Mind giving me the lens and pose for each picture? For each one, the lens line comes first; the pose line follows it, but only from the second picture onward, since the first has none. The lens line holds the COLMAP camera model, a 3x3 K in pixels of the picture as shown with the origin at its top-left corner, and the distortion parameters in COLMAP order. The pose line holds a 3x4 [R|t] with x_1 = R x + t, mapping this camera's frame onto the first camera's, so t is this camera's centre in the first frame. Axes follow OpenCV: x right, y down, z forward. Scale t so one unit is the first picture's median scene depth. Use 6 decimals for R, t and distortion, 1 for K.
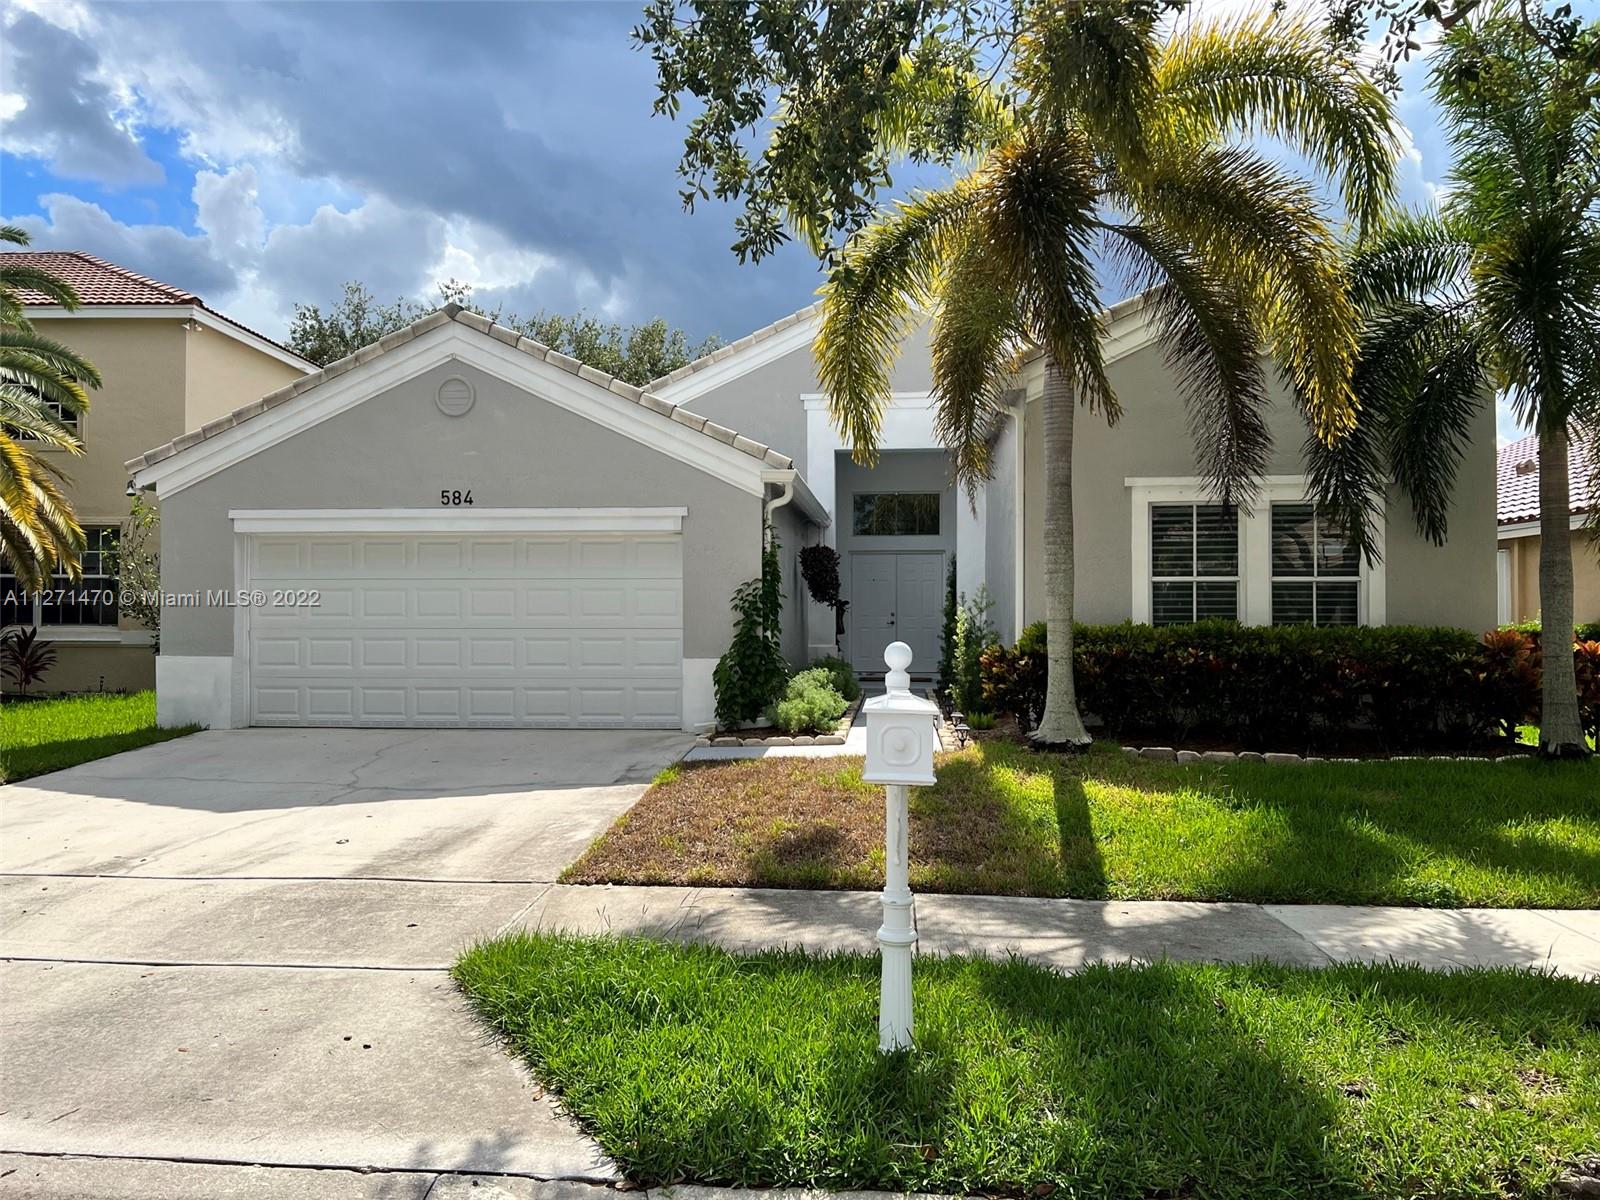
lens RADIAL K [[1208.2, 0, 791.7], [0, 1208.2, 594.5], [0, 0, 1]] dist [0.064455, -0.070154]
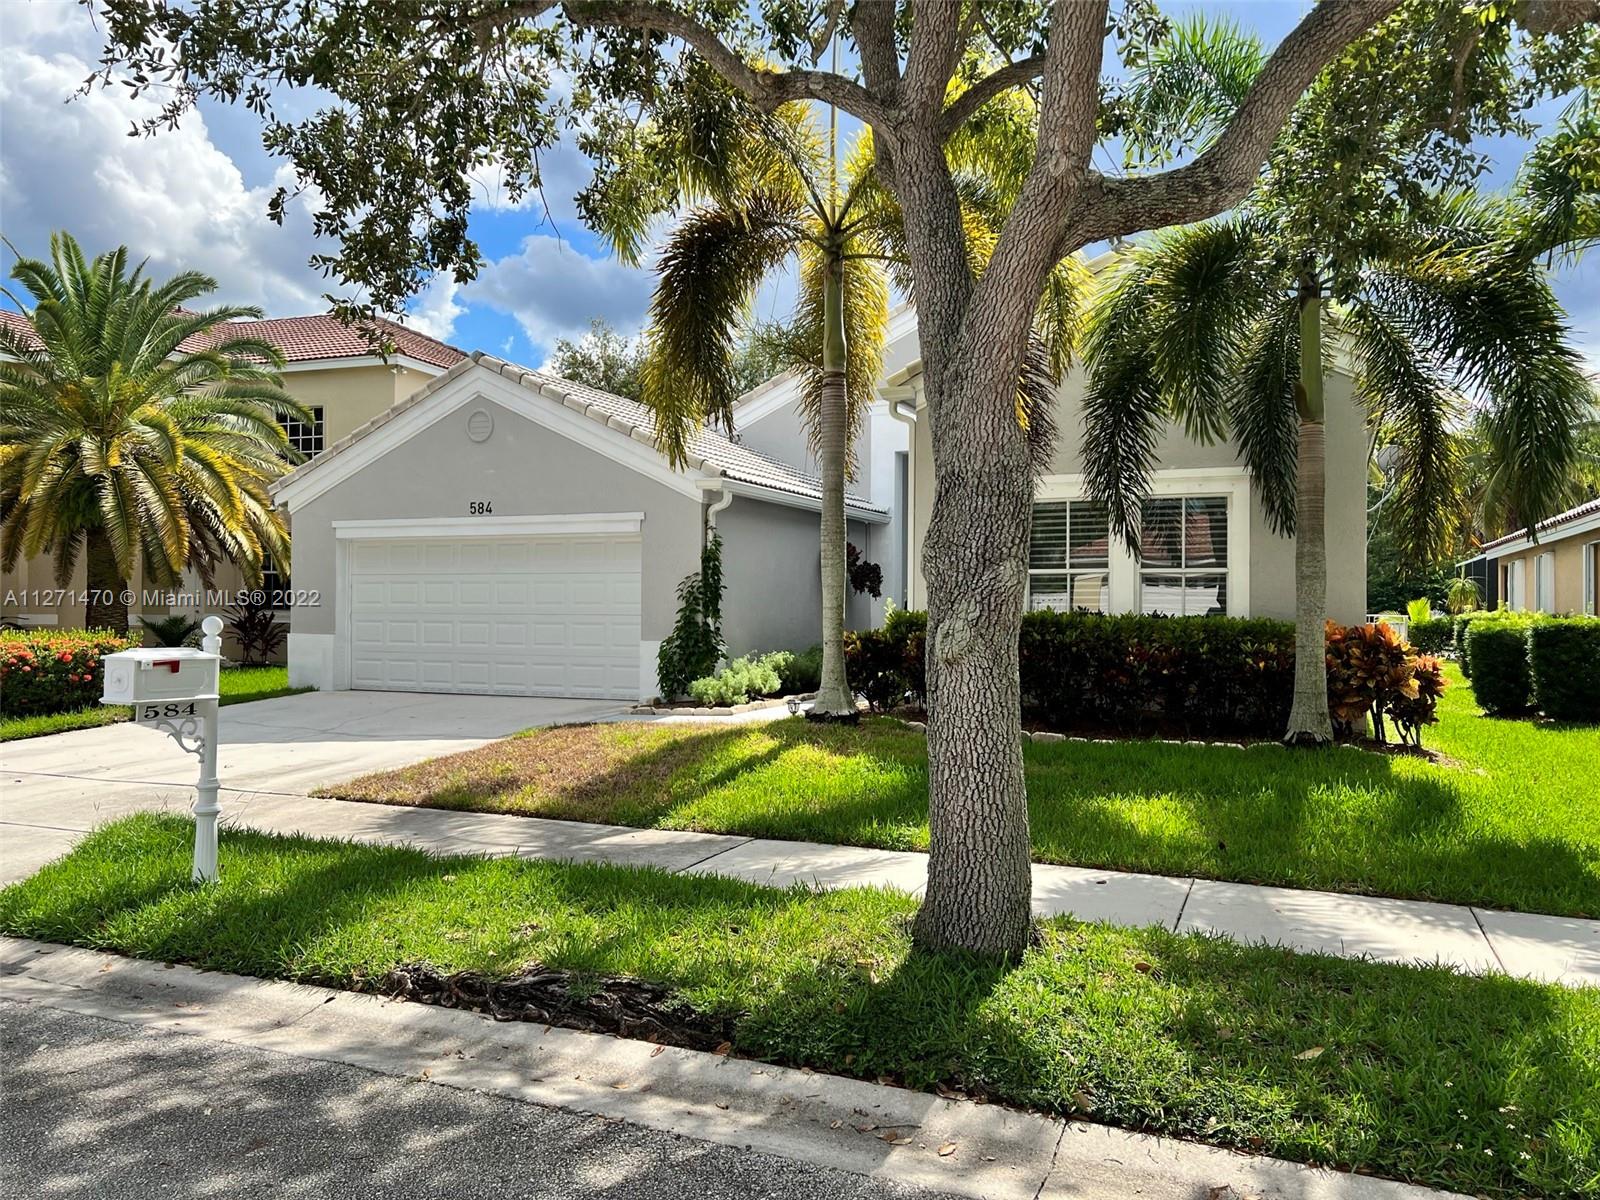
lens RADIAL K [[1208.2, 0, 799.0], [0, 1208.2, 589.3], [0, 0, 1]] dist [0.064455, -0.070154]
pose [[0.950368, 0.000415, -0.311128, 0.426721], [-0.000117, 1.000000, 0.000974, 0.001799], [0.311128, -0.000890, 0.950368, -0.072680]]
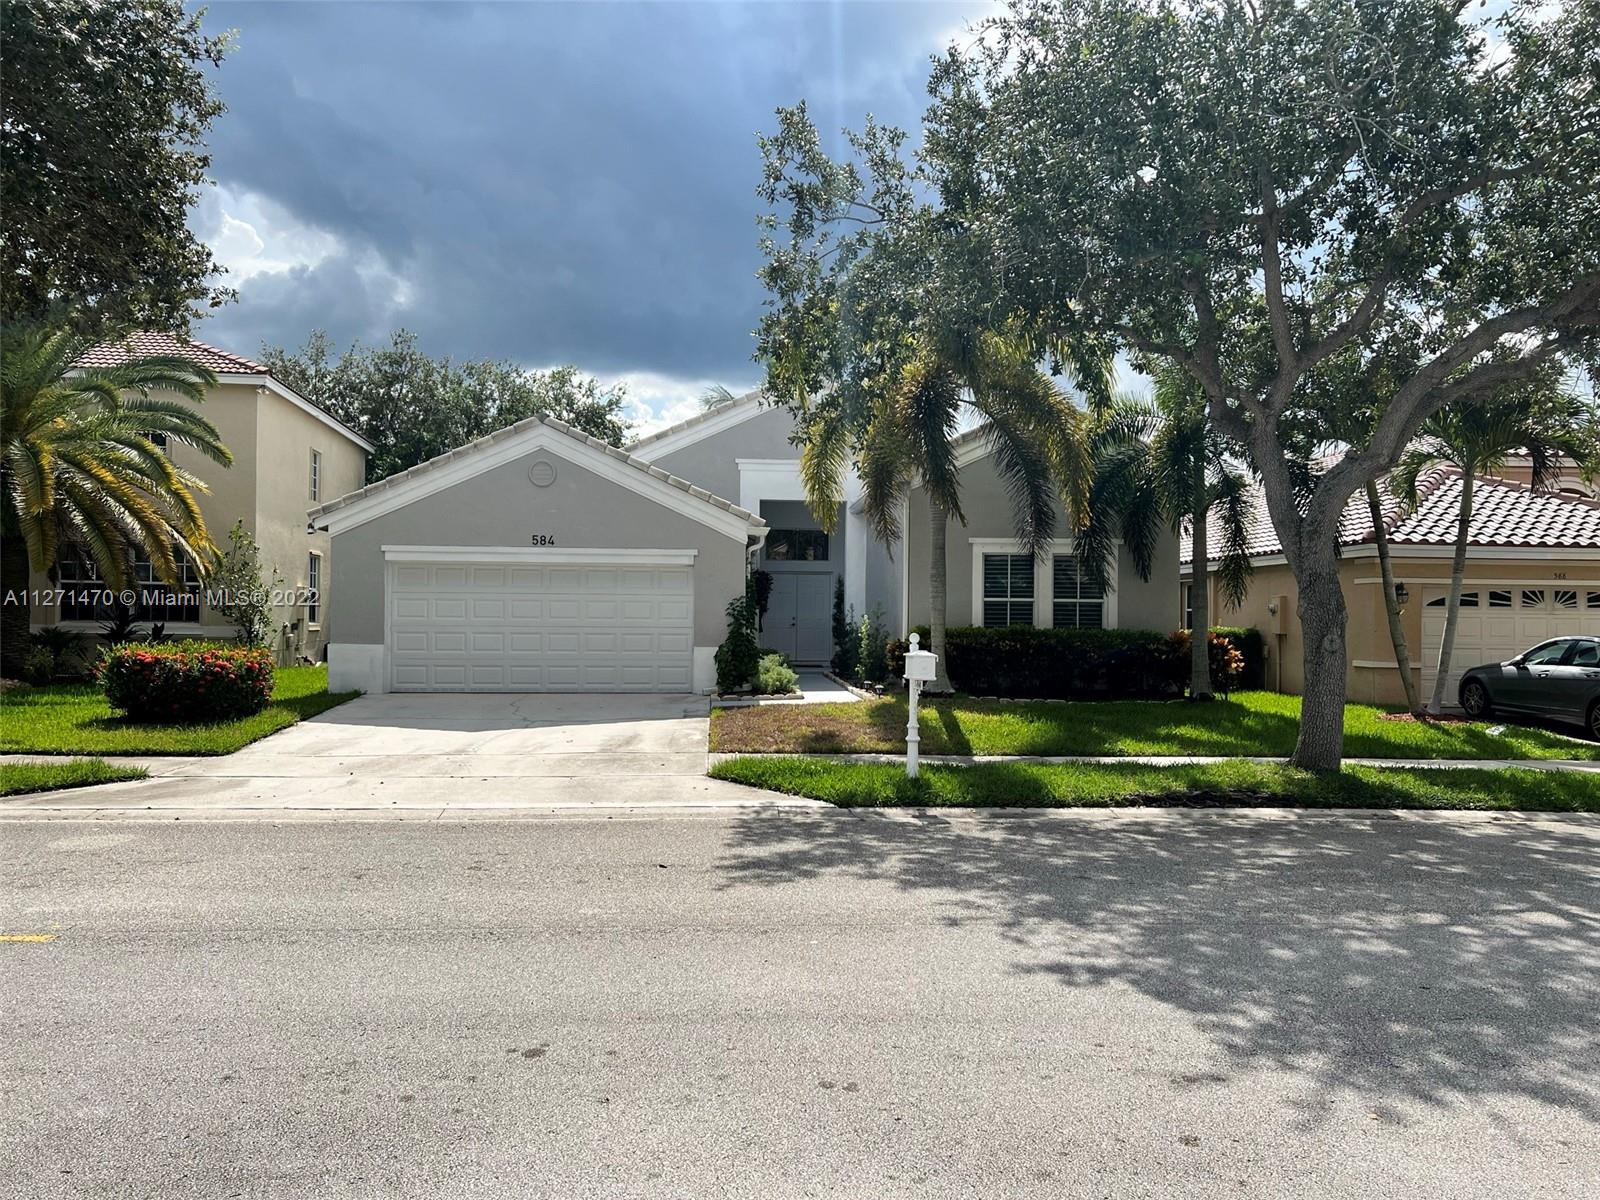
lens RADIAL K [[1208.2, 0, 805.9], [0, 1208.2, 609.2], [0, 0, 1]] dist [0.064455, -0.070154]
pose [[0.986224, 0.009449, 0.165144, -0.206710], [-0.011170, 0.999893, 0.009493, -0.011905], [-0.165036, -0.011207, 0.986224, -0.561913]]
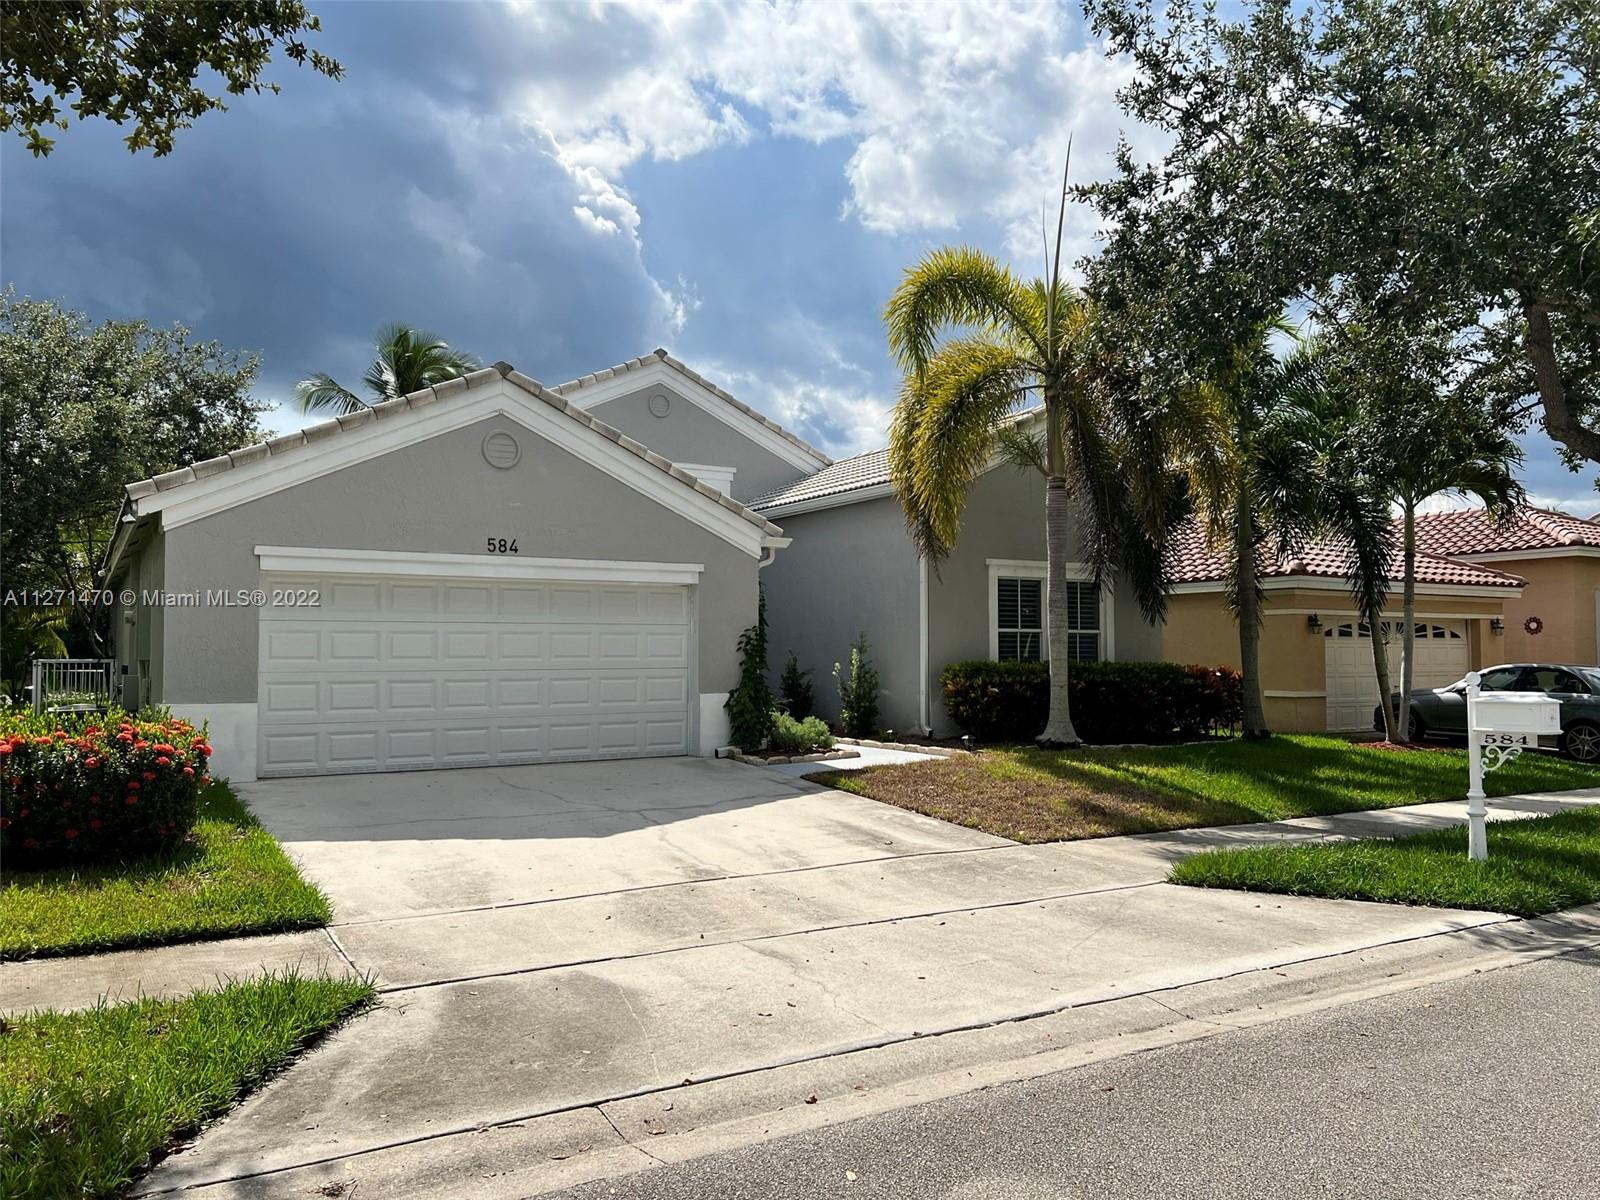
lens RADIAL K [[1208.2, 0, 801.6], [0, 1208.2, 602.1], [0, 0, 1]] dist [0.064455, -0.070154]
pose [[0.801578, 0.023657, 0.597422, -0.714603], [-0.008590, 0.999569, -0.028056, -0.003731], [-0.597828, 0.017357, 0.801436, 0.004109]]
